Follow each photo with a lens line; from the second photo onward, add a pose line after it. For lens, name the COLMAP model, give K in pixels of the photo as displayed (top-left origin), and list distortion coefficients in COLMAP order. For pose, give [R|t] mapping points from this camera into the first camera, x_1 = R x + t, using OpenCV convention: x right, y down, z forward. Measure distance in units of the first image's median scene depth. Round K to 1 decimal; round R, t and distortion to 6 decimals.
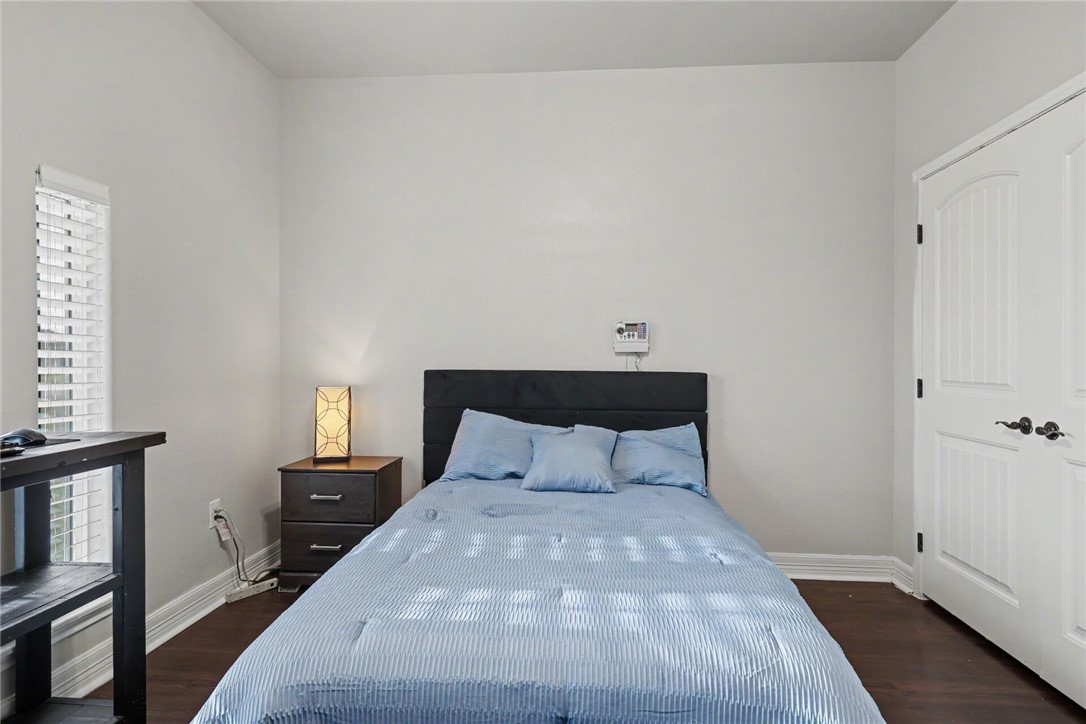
lens RADIAL K [[588.2, 0, 544.8], [0, 588.2, 361.8], [0, 0, 1]] dist [-0.000583, 0.000473]
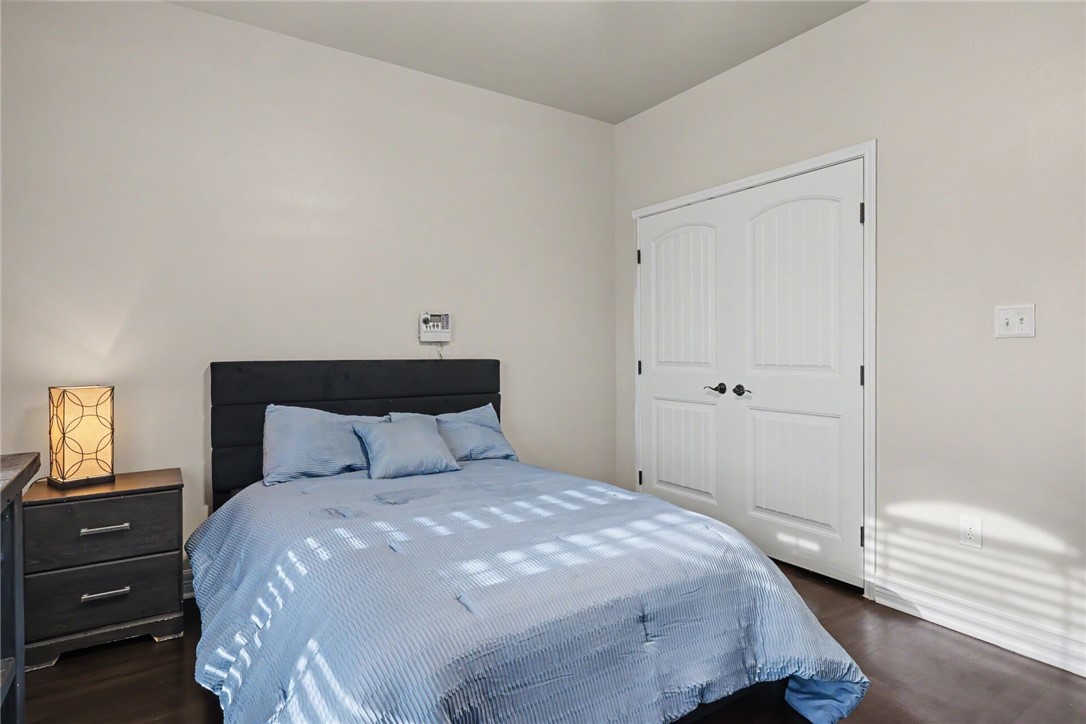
lens RADIAL K [[588.2, 0, 548.9], [0, 588.2, 355.9], [0, 0, 1]] dist [-0.000583, 0.000473]
pose [[0.788321, -0.015002, 0.615082, -0.387235], [0.009306, 0.999879, 0.012460, -0.001745], [-0.615194, -0.004099, 0.788365, 0.032362]]
